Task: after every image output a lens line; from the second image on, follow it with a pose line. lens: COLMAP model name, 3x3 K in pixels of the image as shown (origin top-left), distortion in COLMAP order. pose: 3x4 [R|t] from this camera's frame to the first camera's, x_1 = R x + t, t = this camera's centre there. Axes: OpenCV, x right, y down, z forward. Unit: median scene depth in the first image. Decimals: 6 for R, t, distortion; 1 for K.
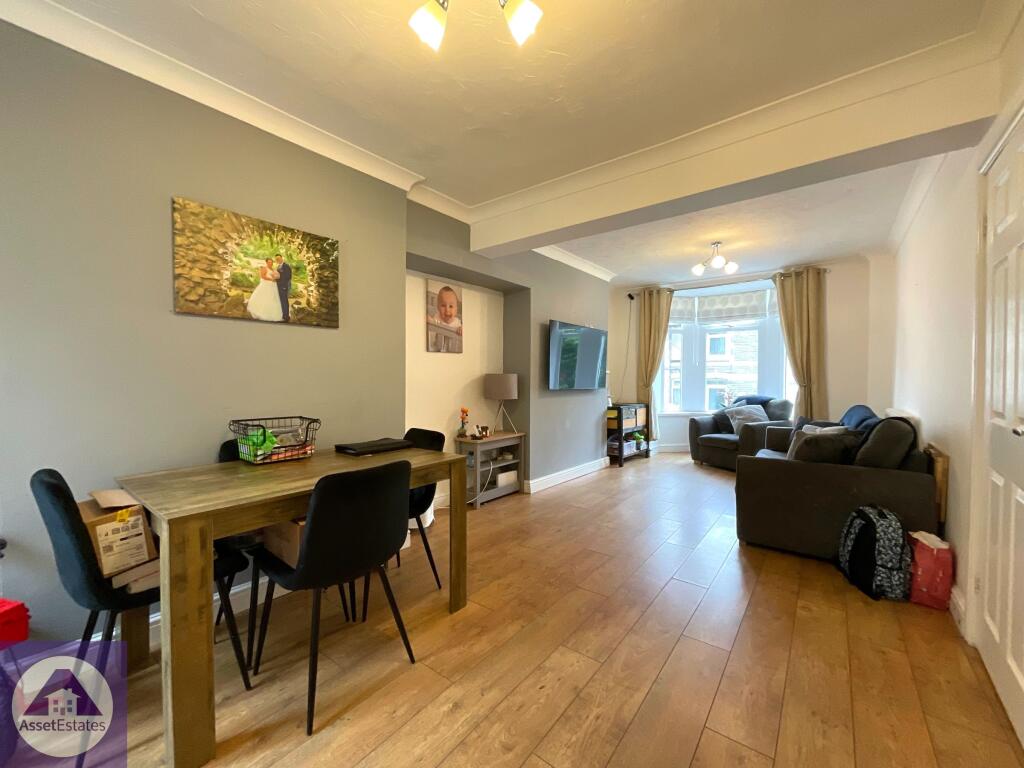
lens RADIAL K [[410.5, 0, 516.7], [0, 410.5, 383.6], [0, 0, 1]] dist [0.013491, 0.000369]
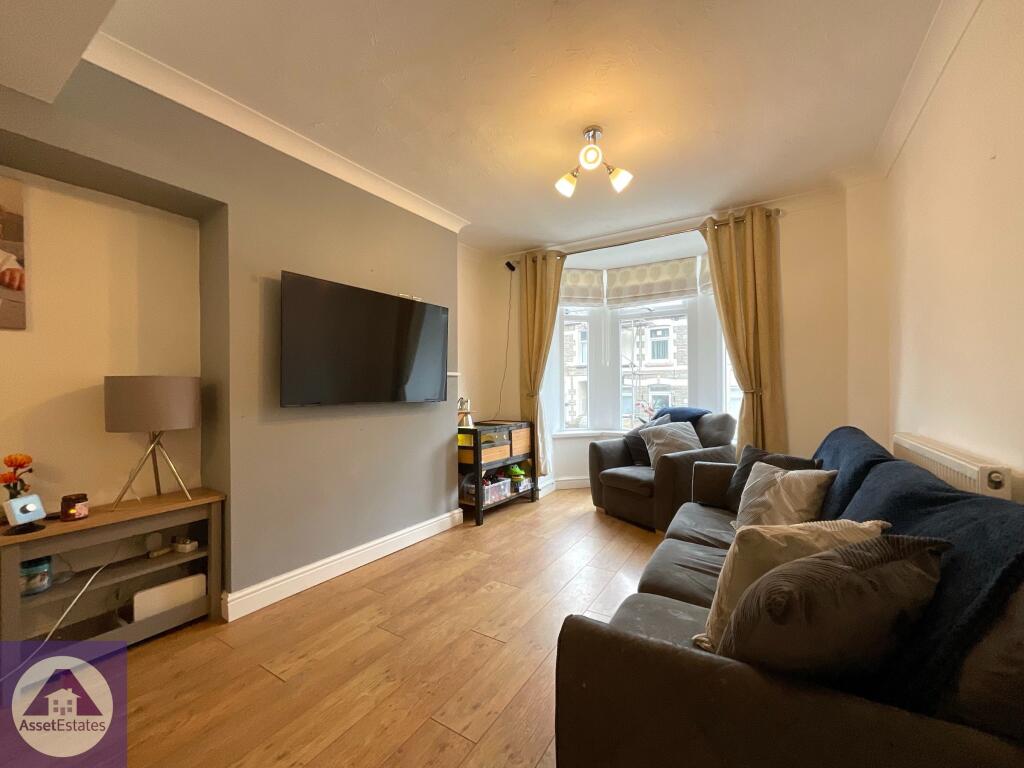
lens RADIAL K [[410.5, 0, 507.5], [0, 410.5, 382.7], [0, 0, 1]] dist [0.013491, 0.000369]
pose [[0.996912, -0.010077, 0.077881, 0.245612], [0.011771, 0.999703, -0.021319, -0.001007], [-0.077643, 0.022170, 0.996735, 0.357070]]
